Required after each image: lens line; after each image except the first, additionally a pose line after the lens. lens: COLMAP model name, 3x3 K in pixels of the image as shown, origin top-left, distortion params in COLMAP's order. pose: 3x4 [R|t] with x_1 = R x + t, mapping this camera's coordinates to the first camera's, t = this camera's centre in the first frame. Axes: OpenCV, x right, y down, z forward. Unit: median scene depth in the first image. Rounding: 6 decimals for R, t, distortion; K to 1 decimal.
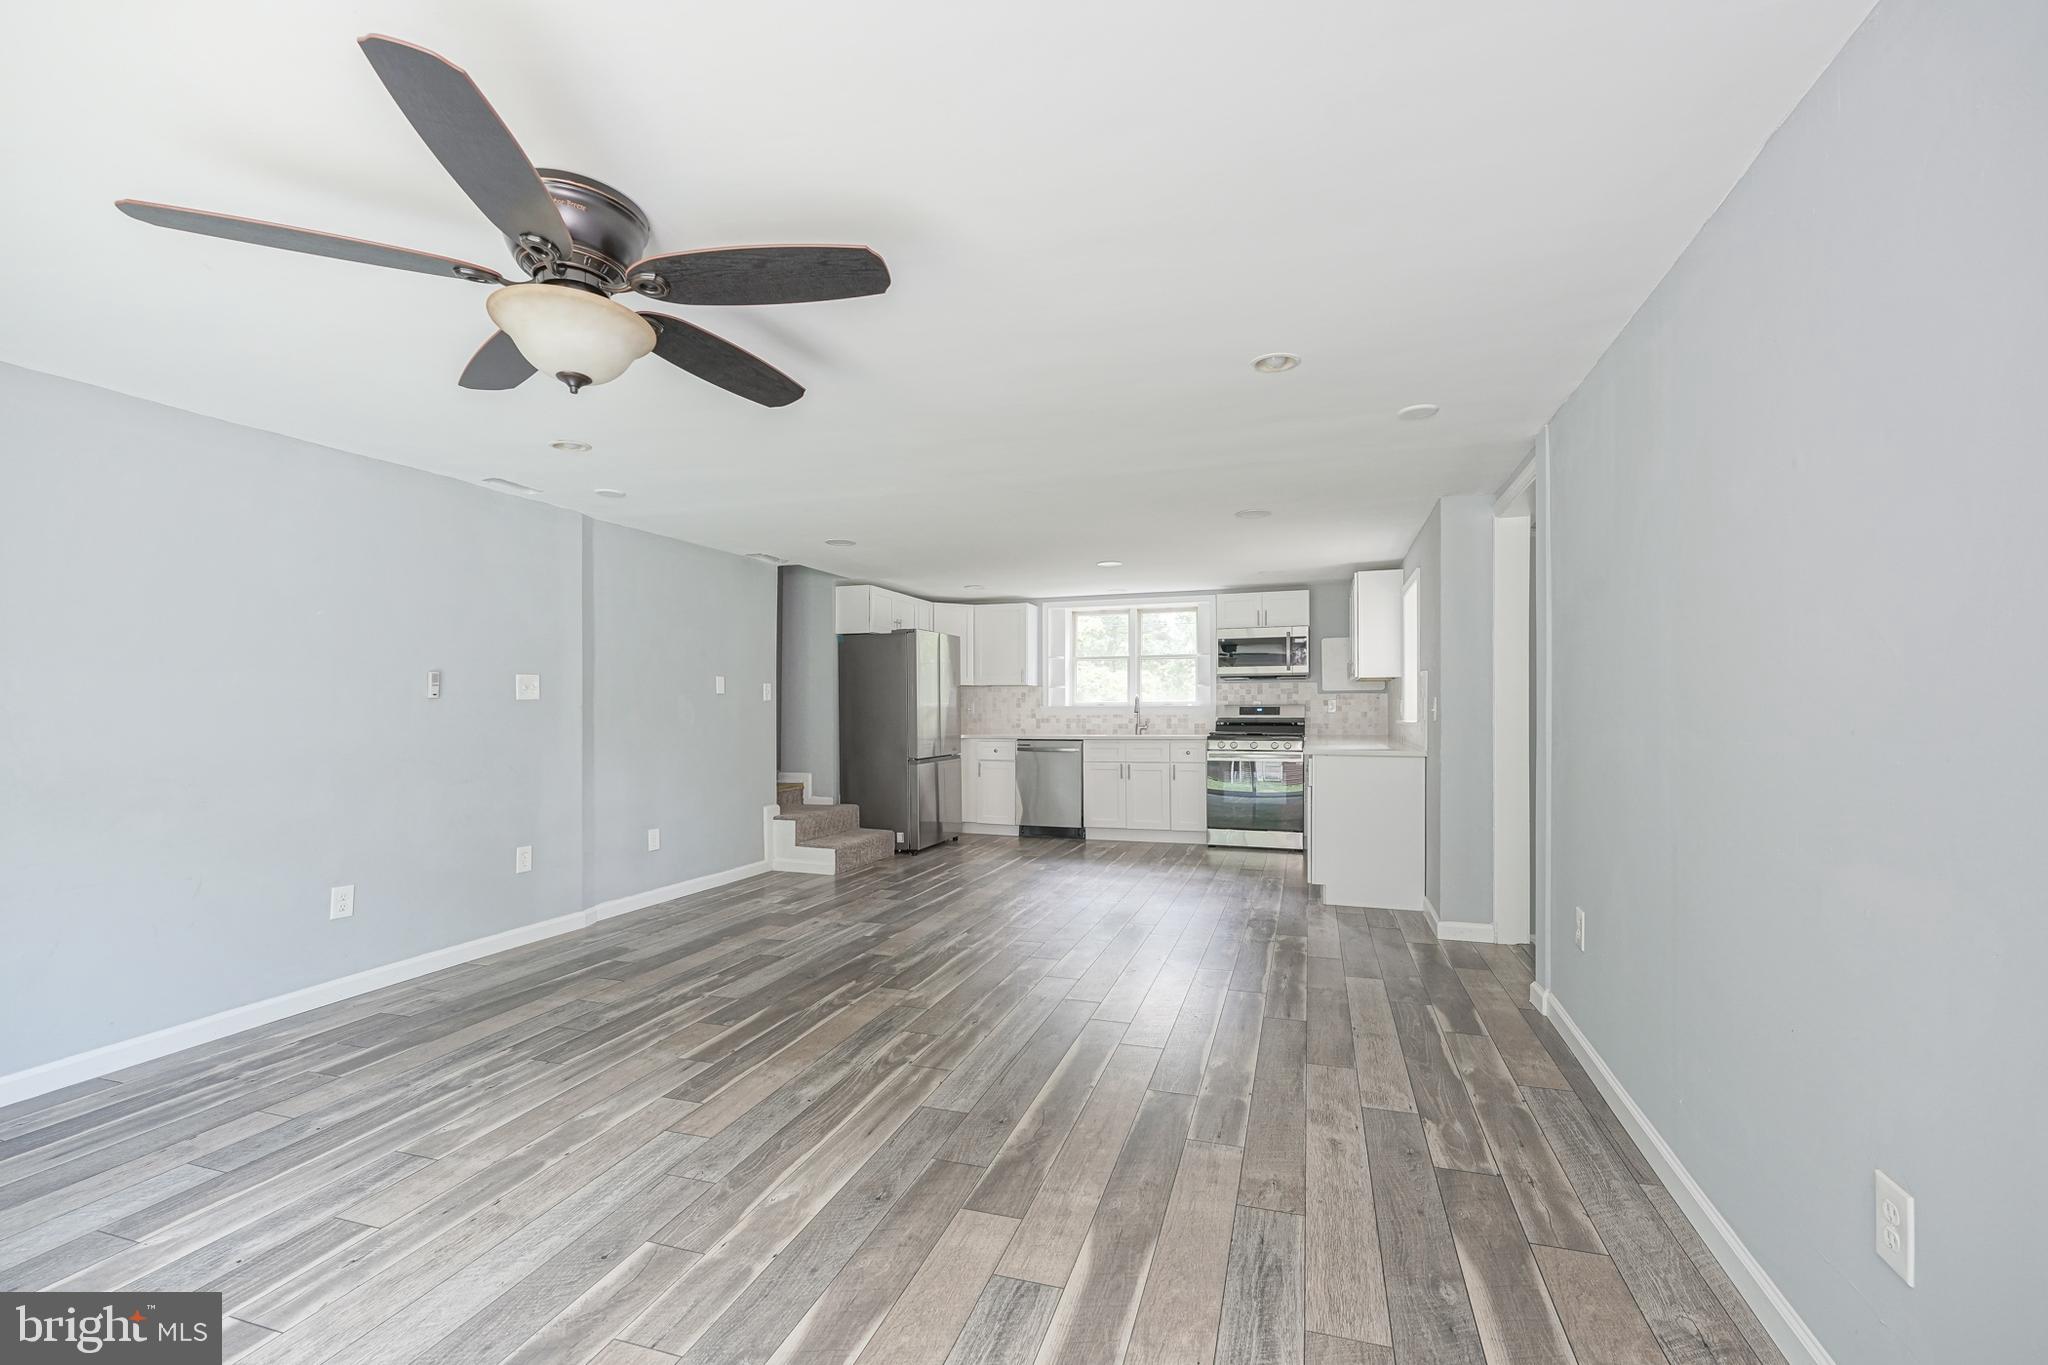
lens RADIAL K [[798.3, 0, 1066.9], [0, 798.3, 704.5], [0, 0, 1]] dist [-0.001298, -0.000193]
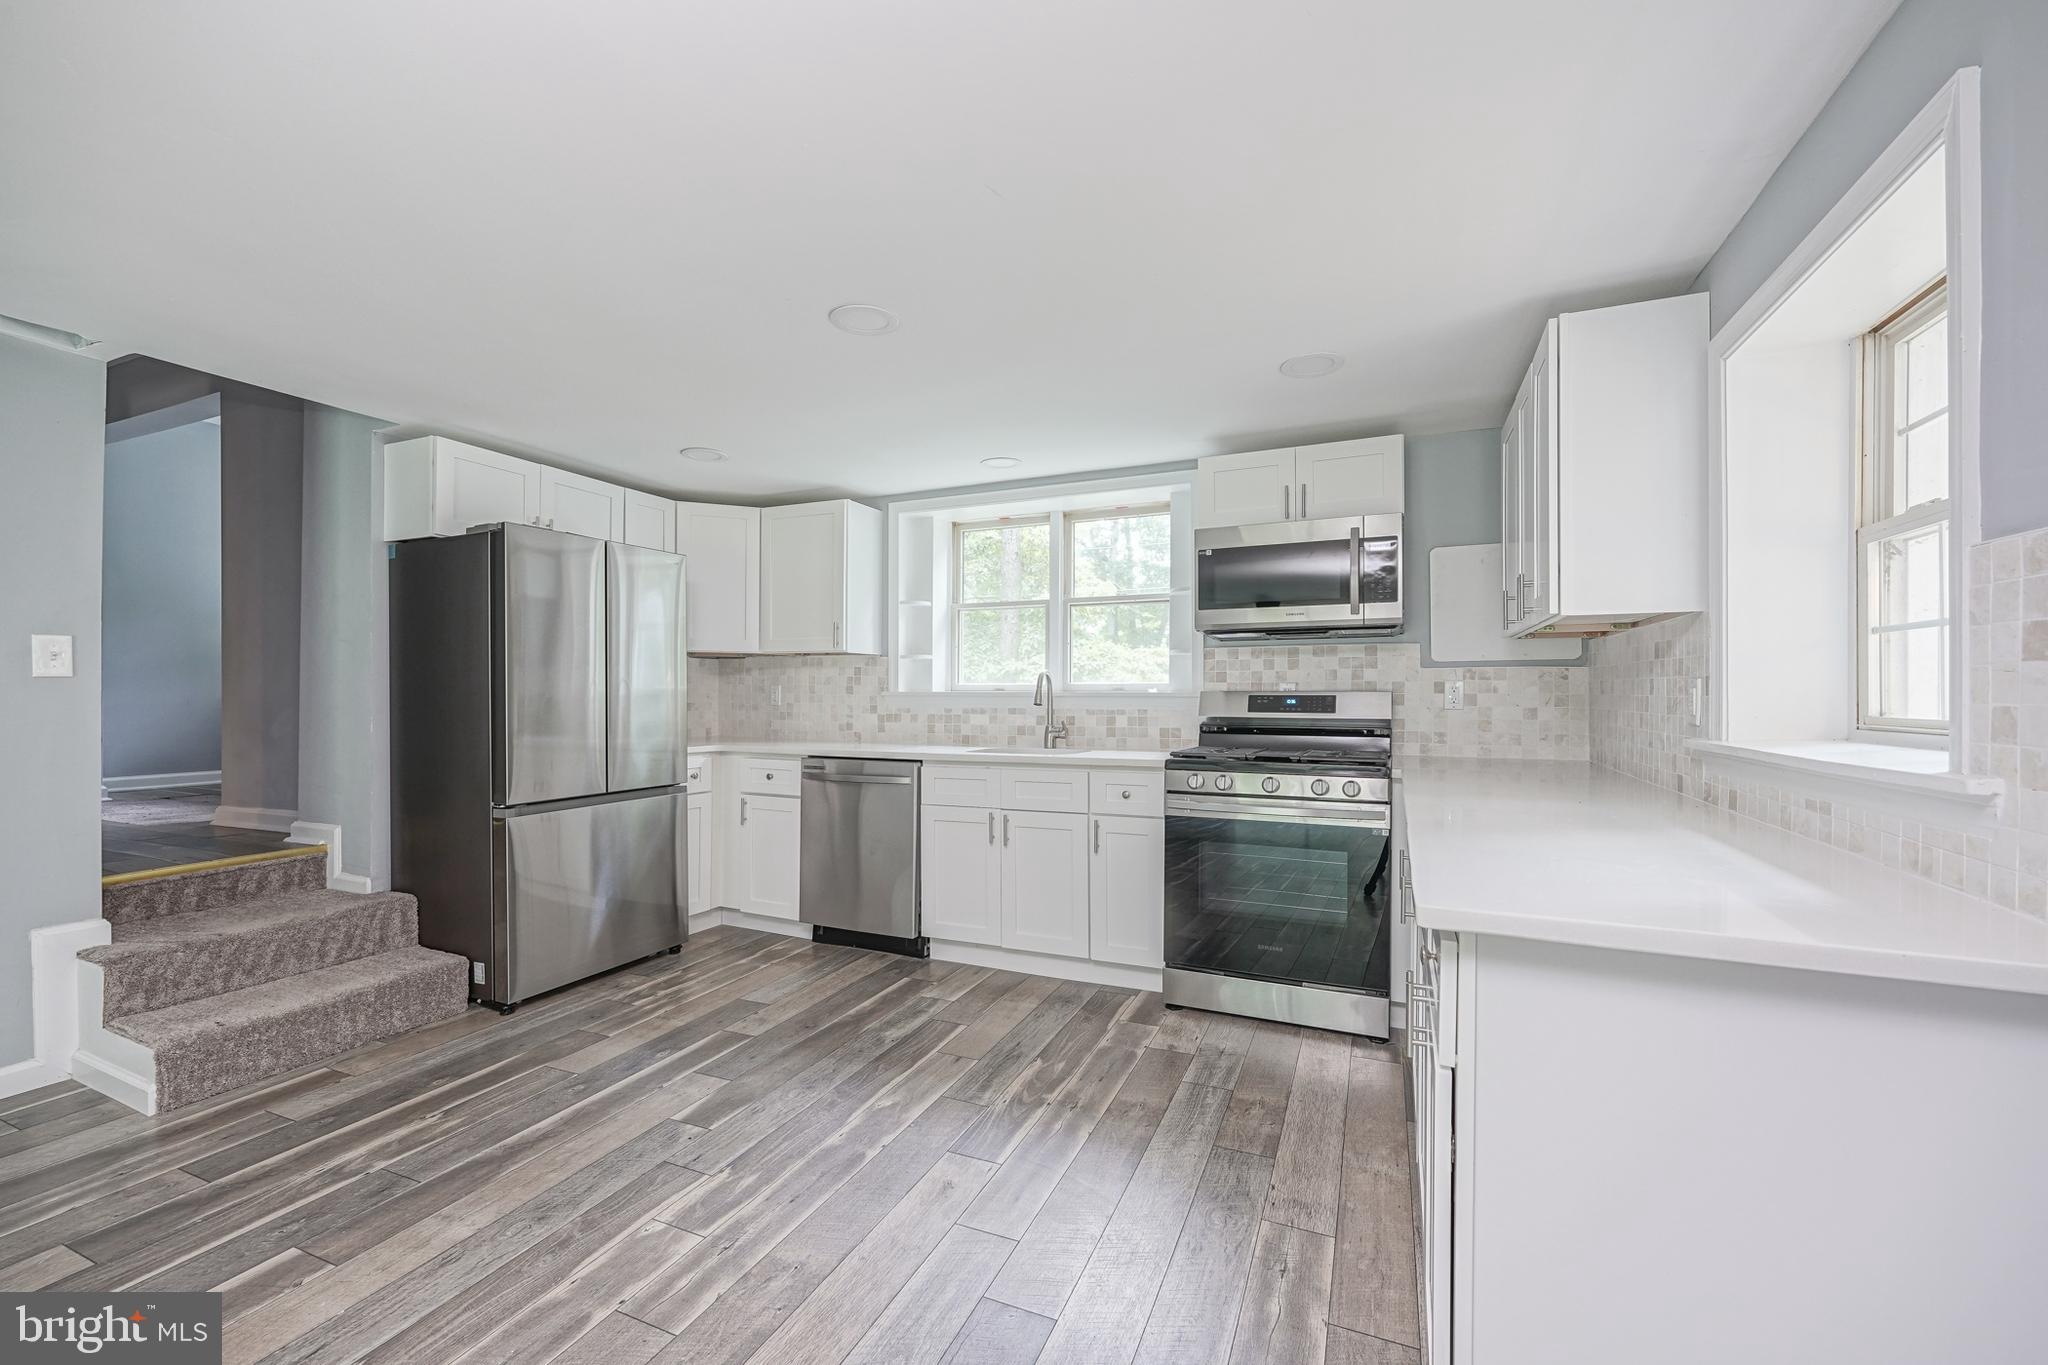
lens RADIAL K [[812.1, 0, 1021.2], [0, 812.1, 690.2], [0, 0, 1]] dist [-0.000799, -0.000148]
pose [[0.992272, 0.004679, -0.123995, 0.159736], [-0.004516, 0.999989, 0.001595, -0.000226], [0.124001, -0.001023, 0.992282, 0.564398]]
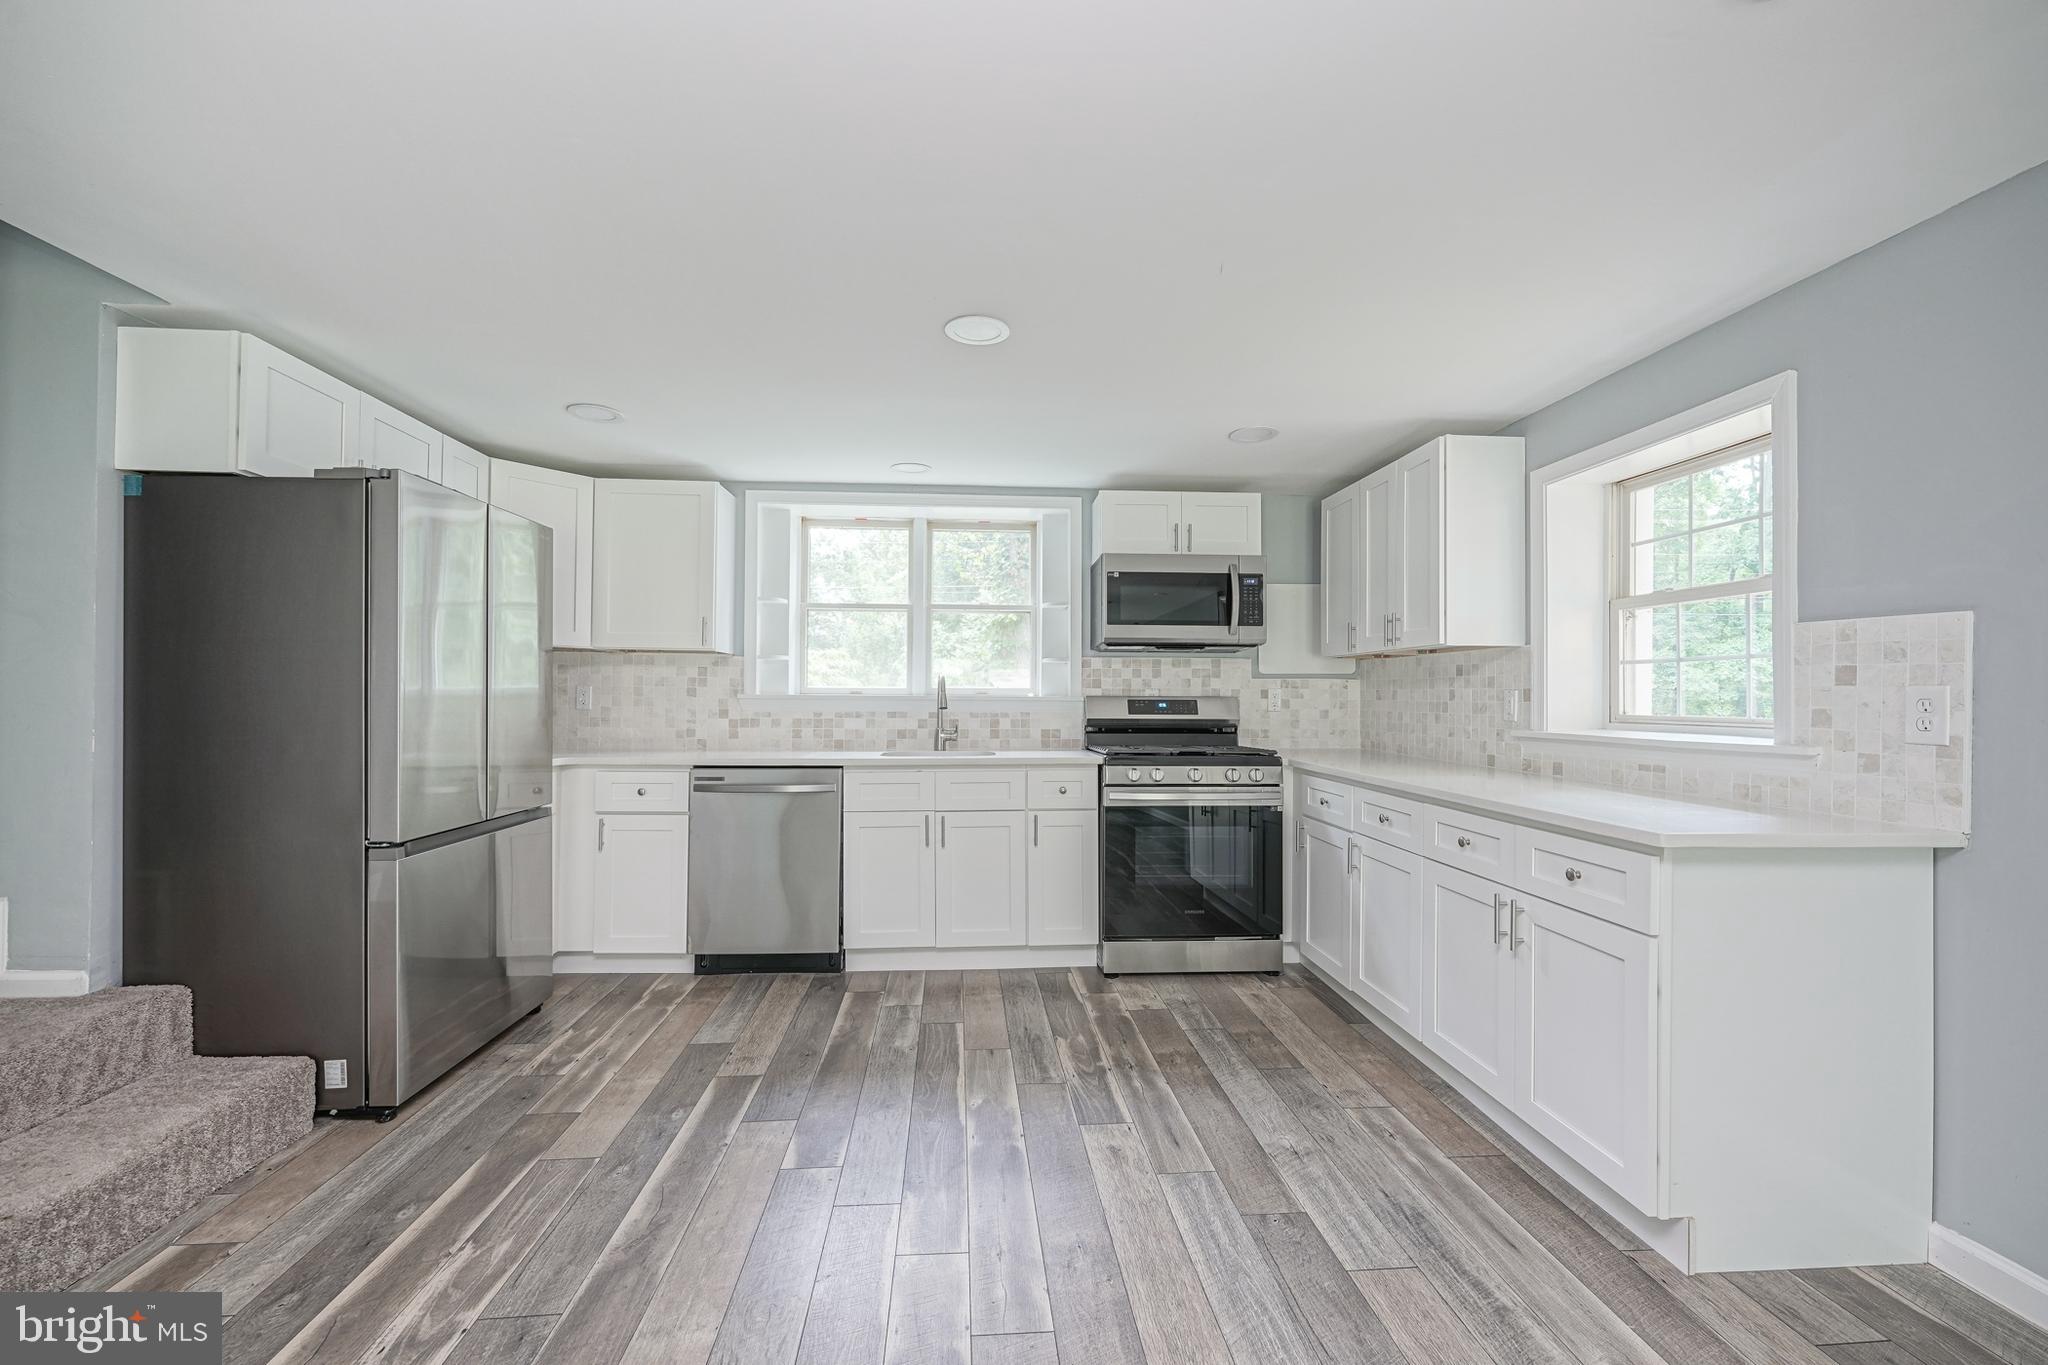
lens RADIAL K [[812.1, 0, 1021.2], [0, 812.1, 690.2], [0, 0, 1]] dist [-0.000799, -0.000148]
pose [[0.936773, 0.012380, 0.349718, -0.056376], [-0.011277, 0.999923, -0.005190, 0.000211], [-0.349755, 0.000918, 0.936841, 0.564462]]
